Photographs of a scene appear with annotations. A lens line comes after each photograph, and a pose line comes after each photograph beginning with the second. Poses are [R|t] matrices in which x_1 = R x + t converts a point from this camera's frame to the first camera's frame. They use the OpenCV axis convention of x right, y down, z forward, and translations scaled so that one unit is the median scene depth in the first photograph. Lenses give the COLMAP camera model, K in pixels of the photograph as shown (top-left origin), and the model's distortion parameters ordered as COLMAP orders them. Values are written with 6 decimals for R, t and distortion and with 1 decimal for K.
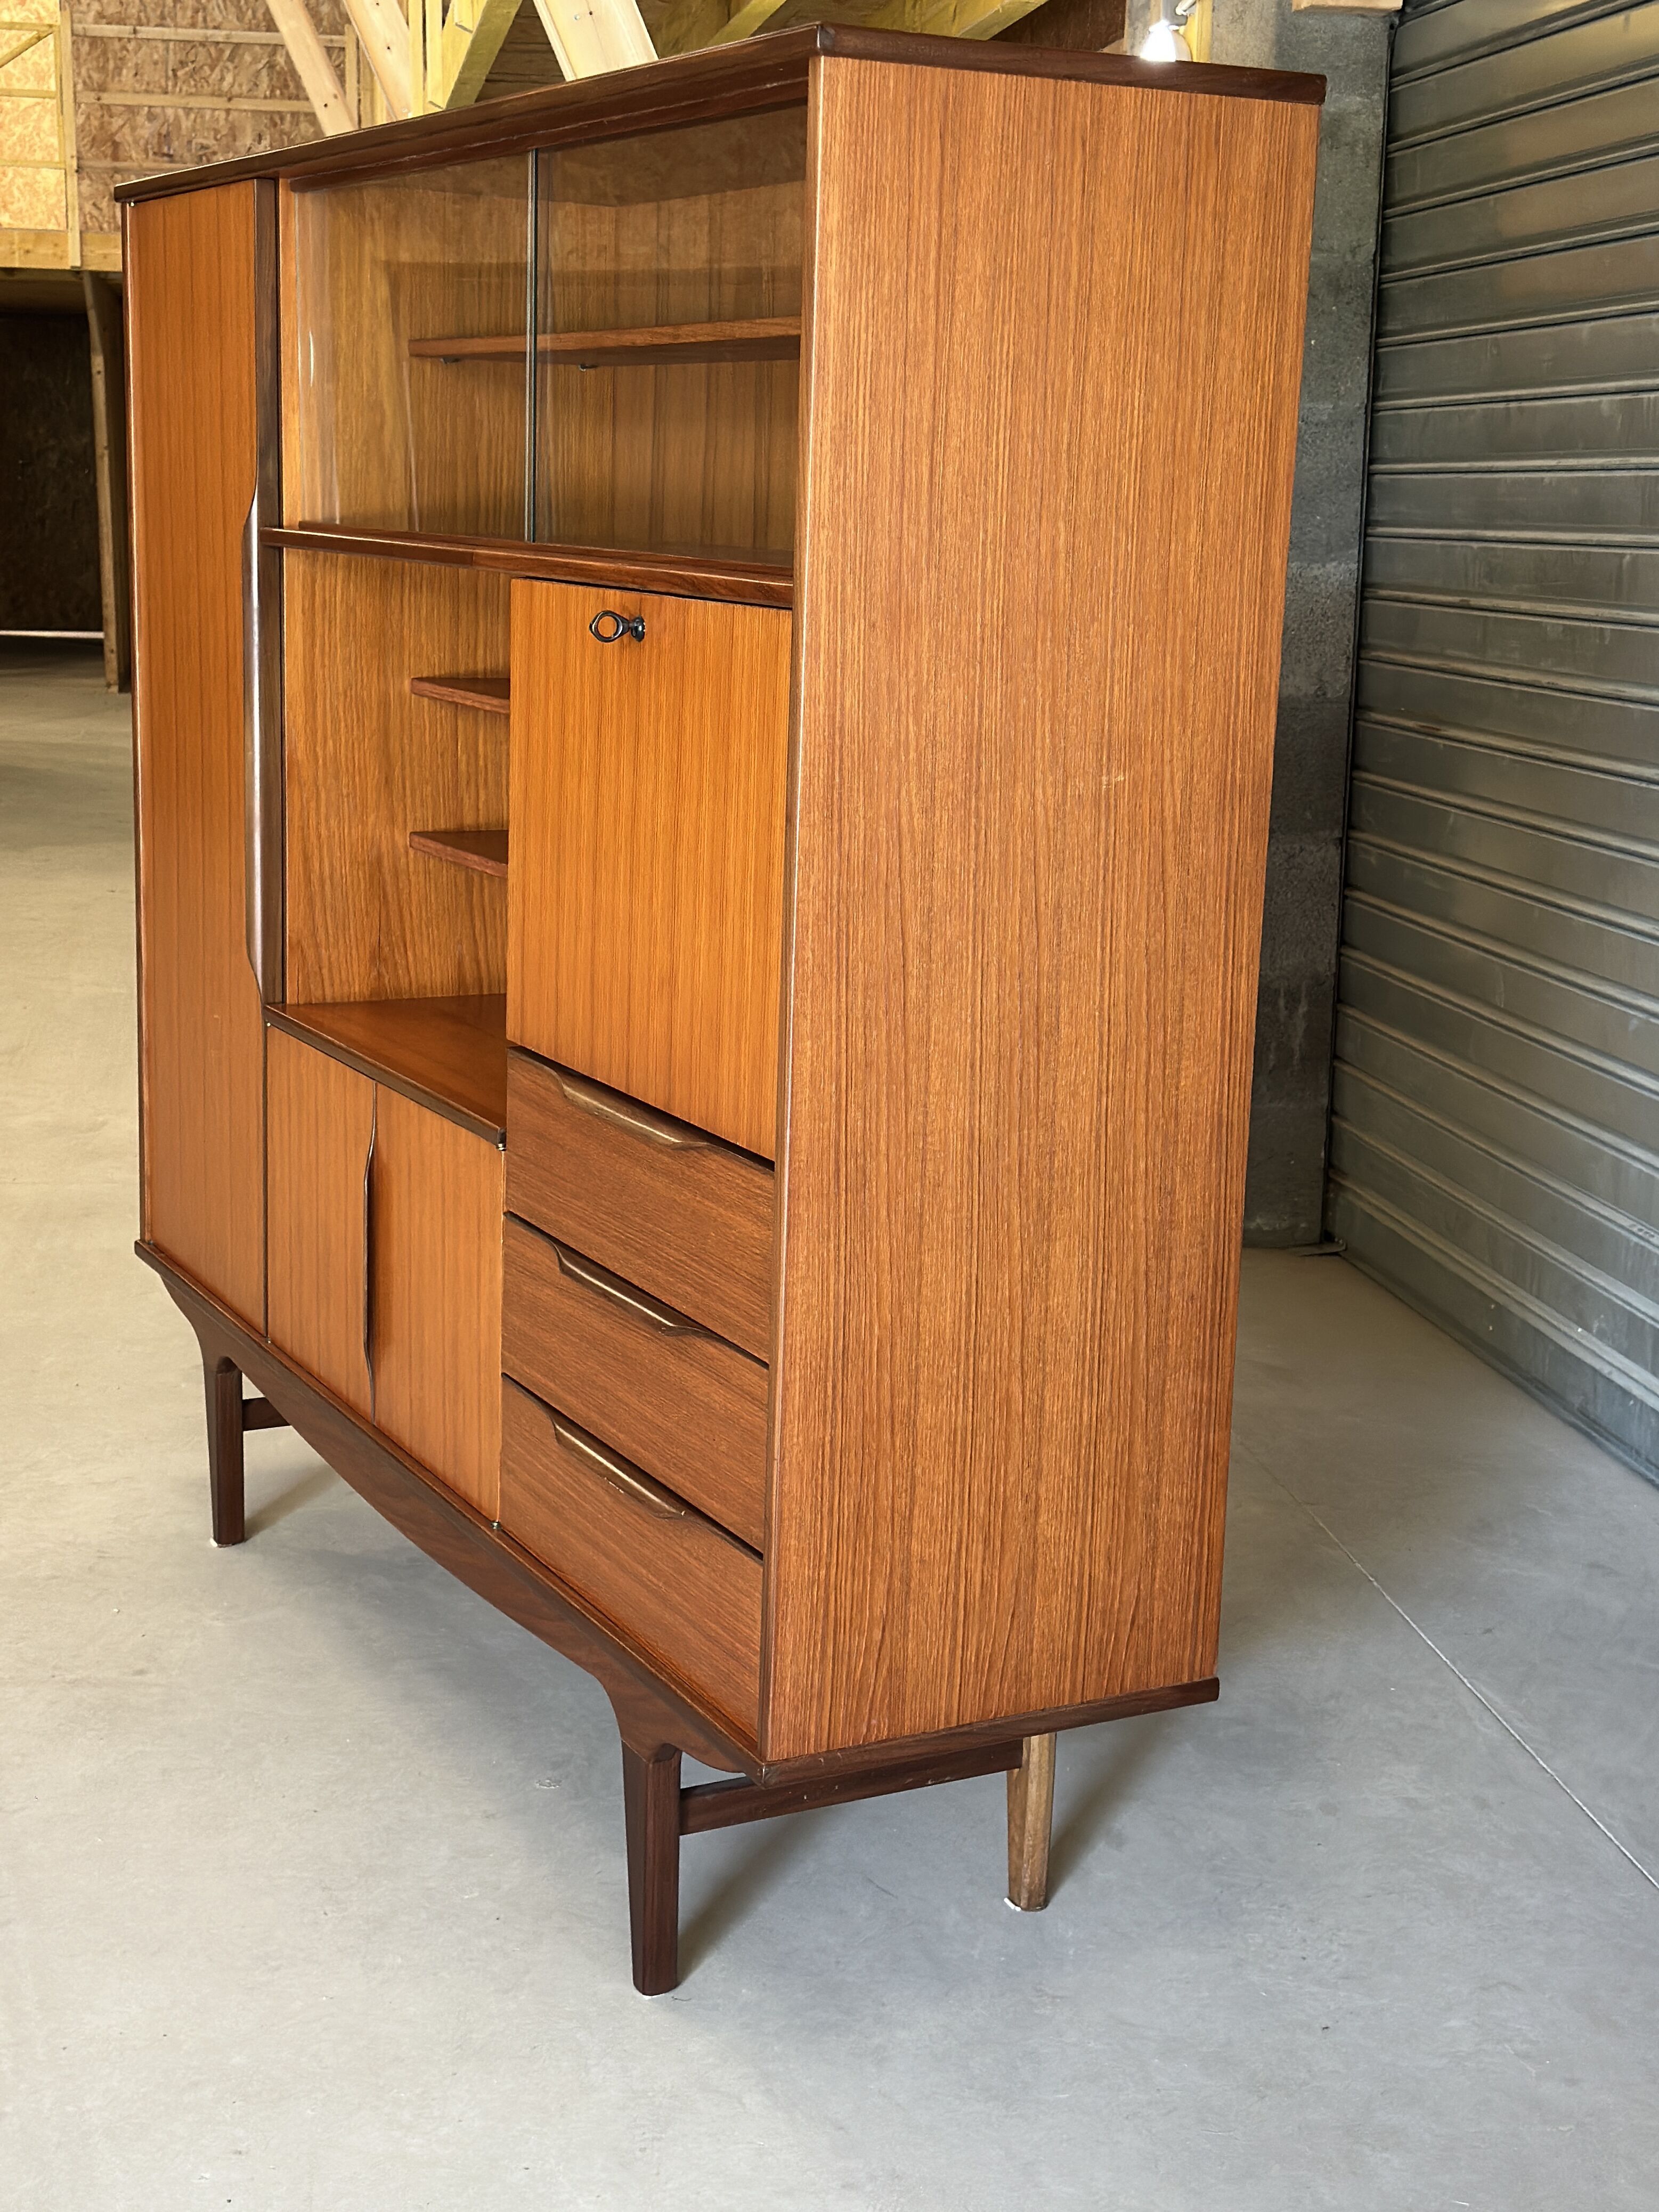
lens RADIAL K [[2970.0, 0, 821.7], [0, 2970.0, 1104.3], [0, 0, 1]] dist [0.157778, -0.131140]
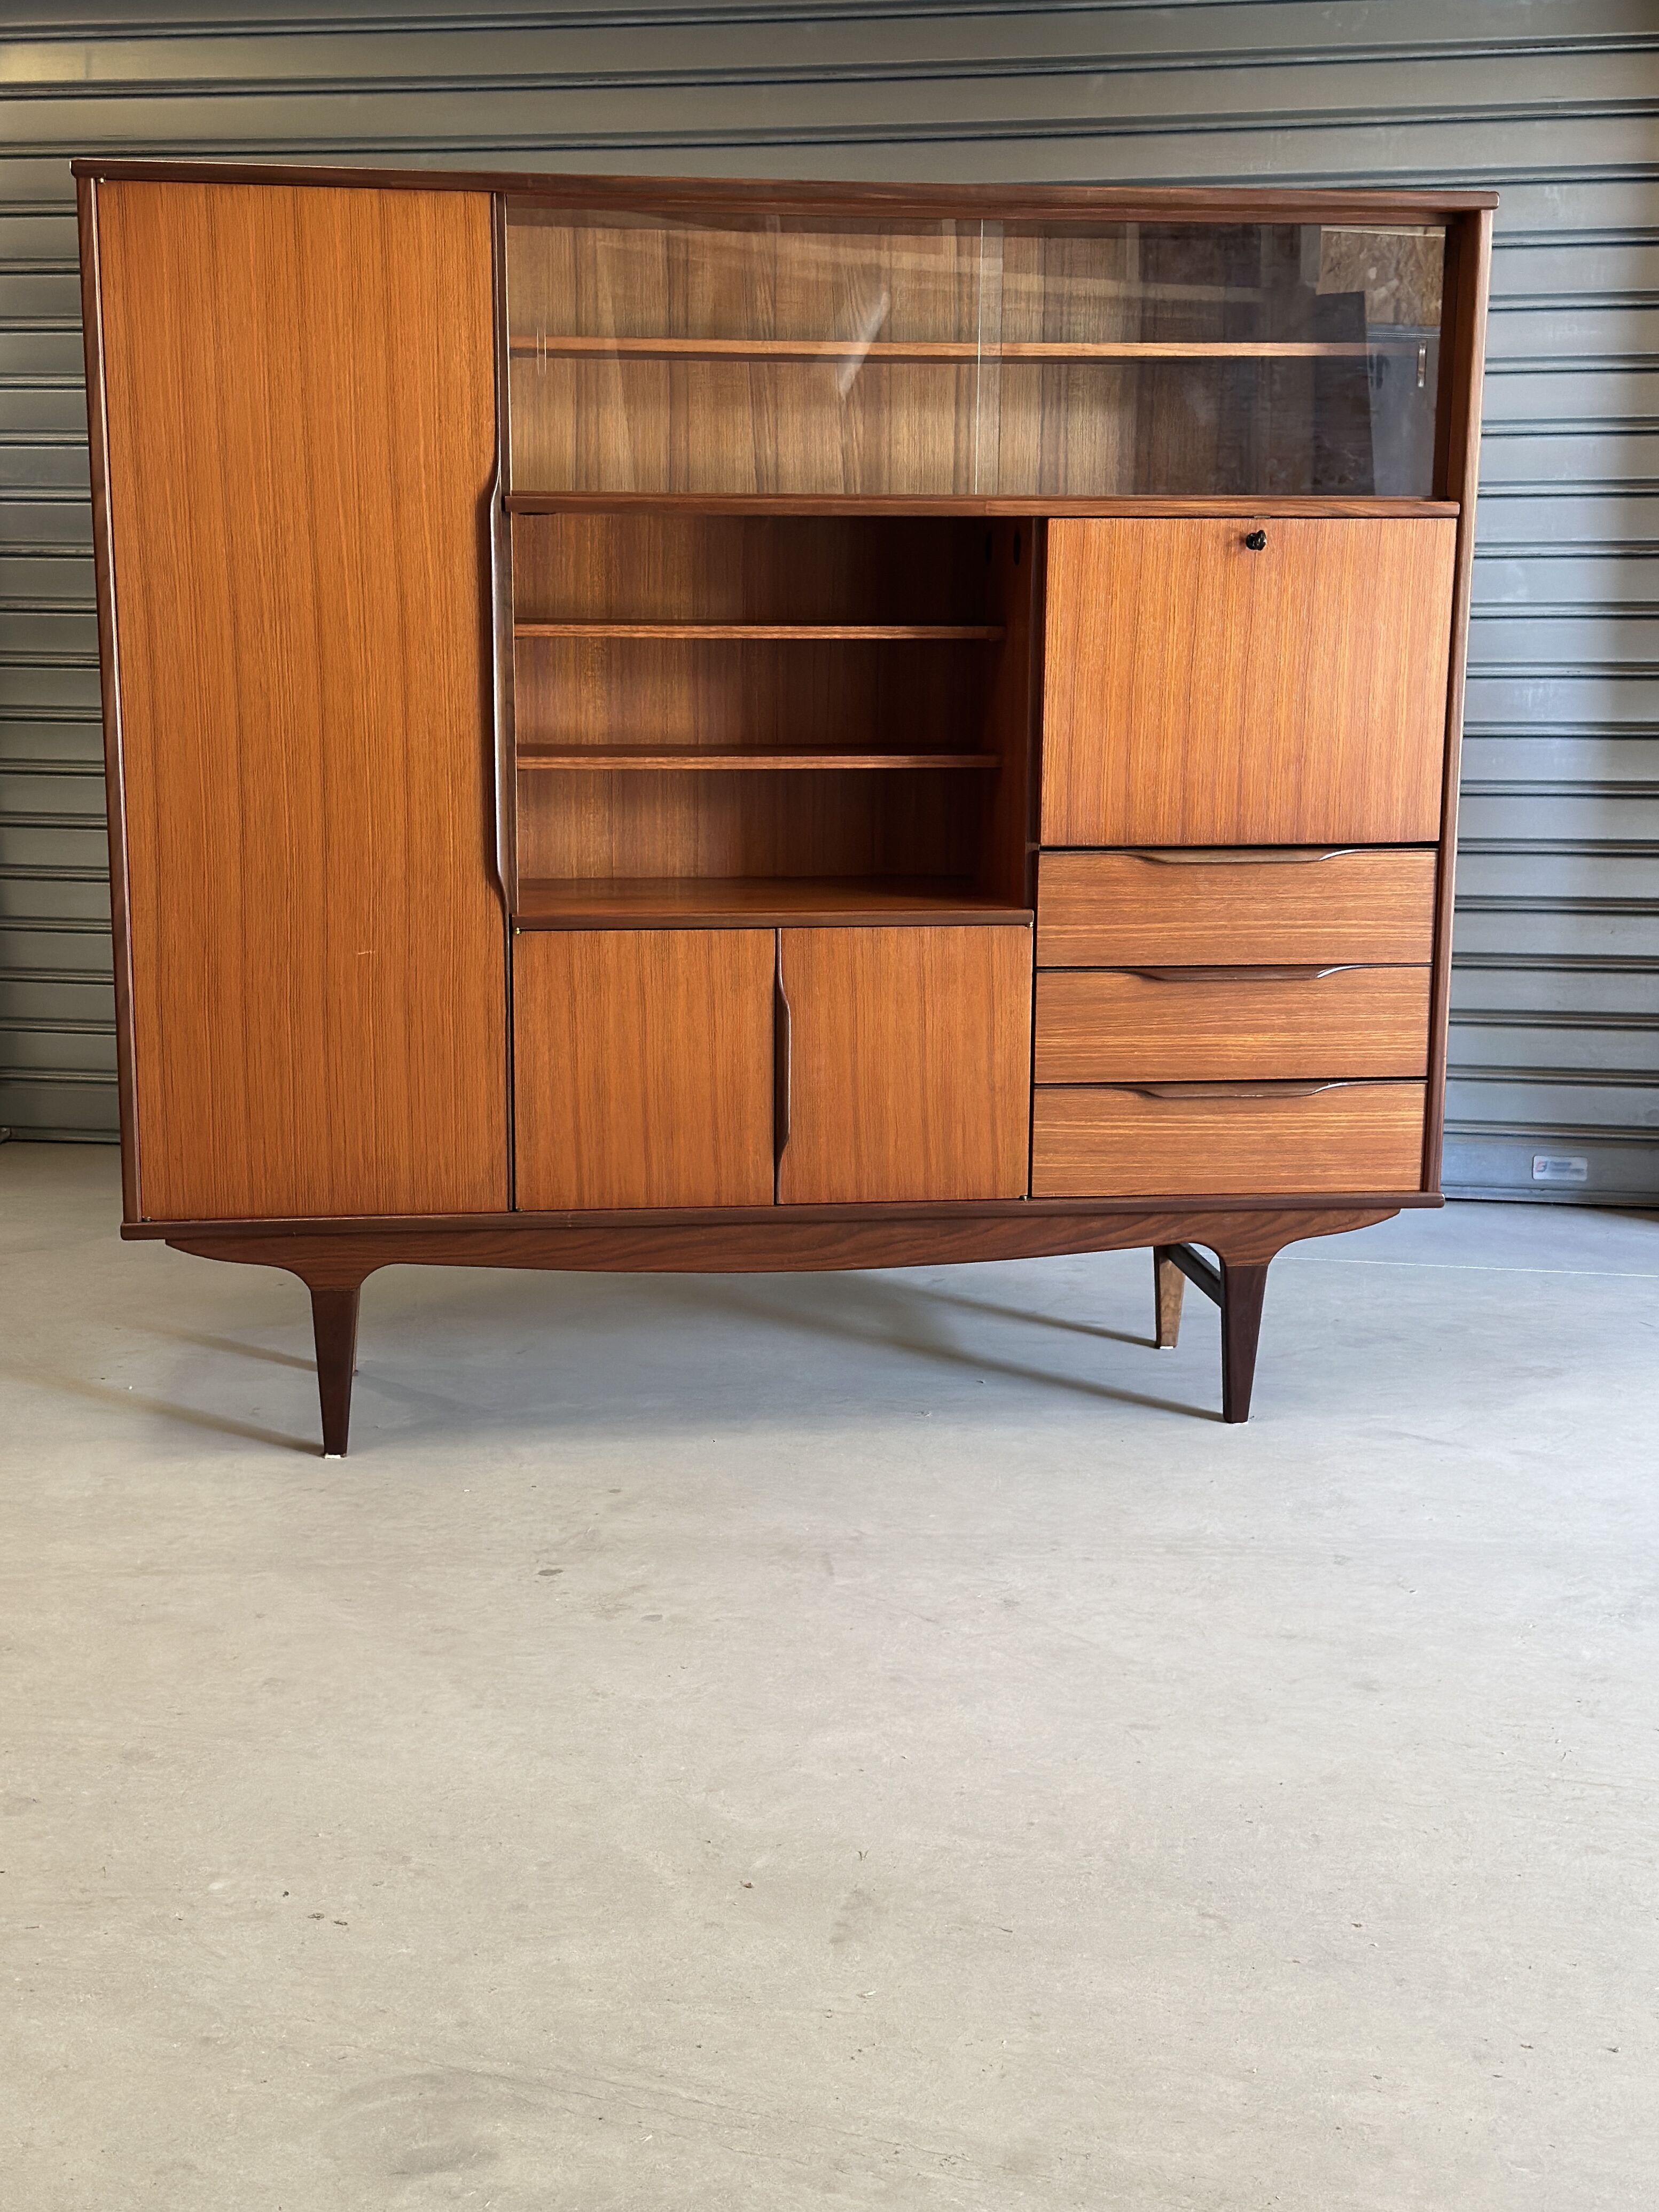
lens RADIAL K [[2970.3, 0, 821.7], [0, 2970.3, 1104.3], [0, 0, 1]] dist [0.157778, -0.131140]
pose [[0.349614, -0.203936, 0.914429, -1.626920], [0.196112, 0.970330, 0.141423, -0.136708], [-0.916139, 0.129887, 0.379235, 0.632408]]
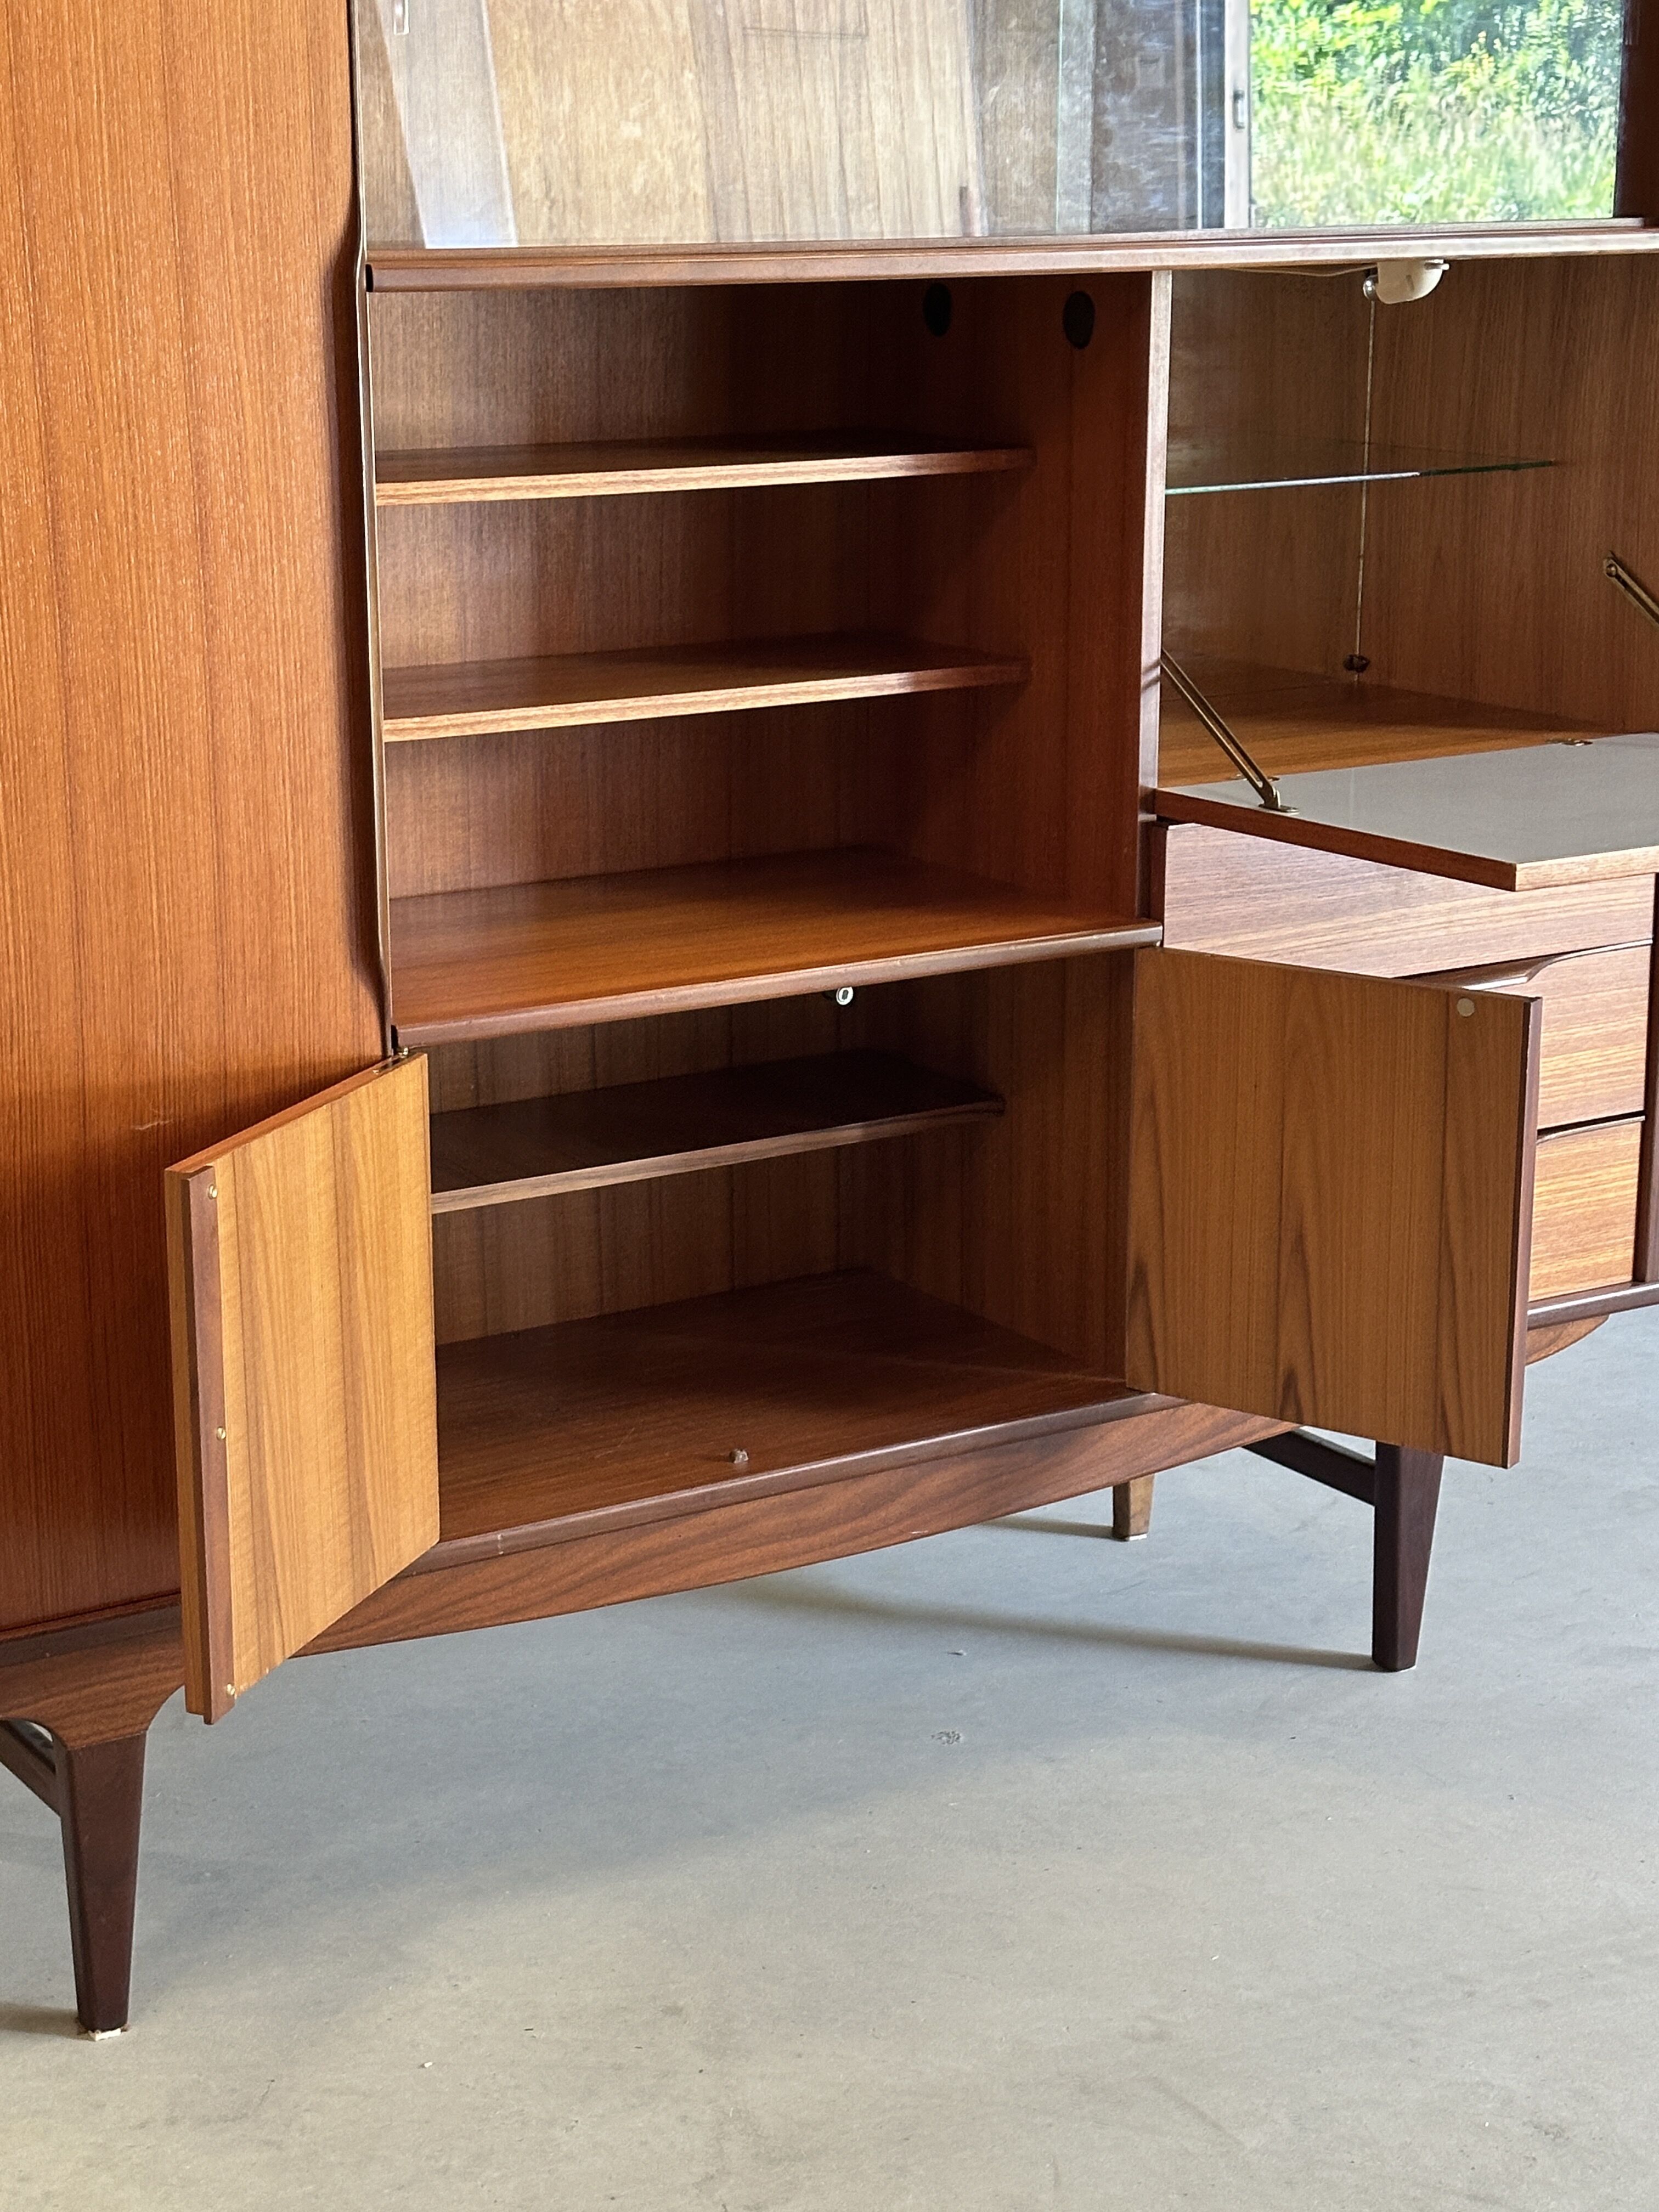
lens RADIAL K [[3841.3, 0, 804.3], [0, 3841.3, 1112.1], [0, 0, 1]] dist [0.144532, -0.040590]
pose [[-0.072279, -0.279514, 0.957417, -1.323076], [0.202259, 0.935875, 0.288495, -0.316453], [-0.976661, 0.214499, -0.011110, 1.255241]]
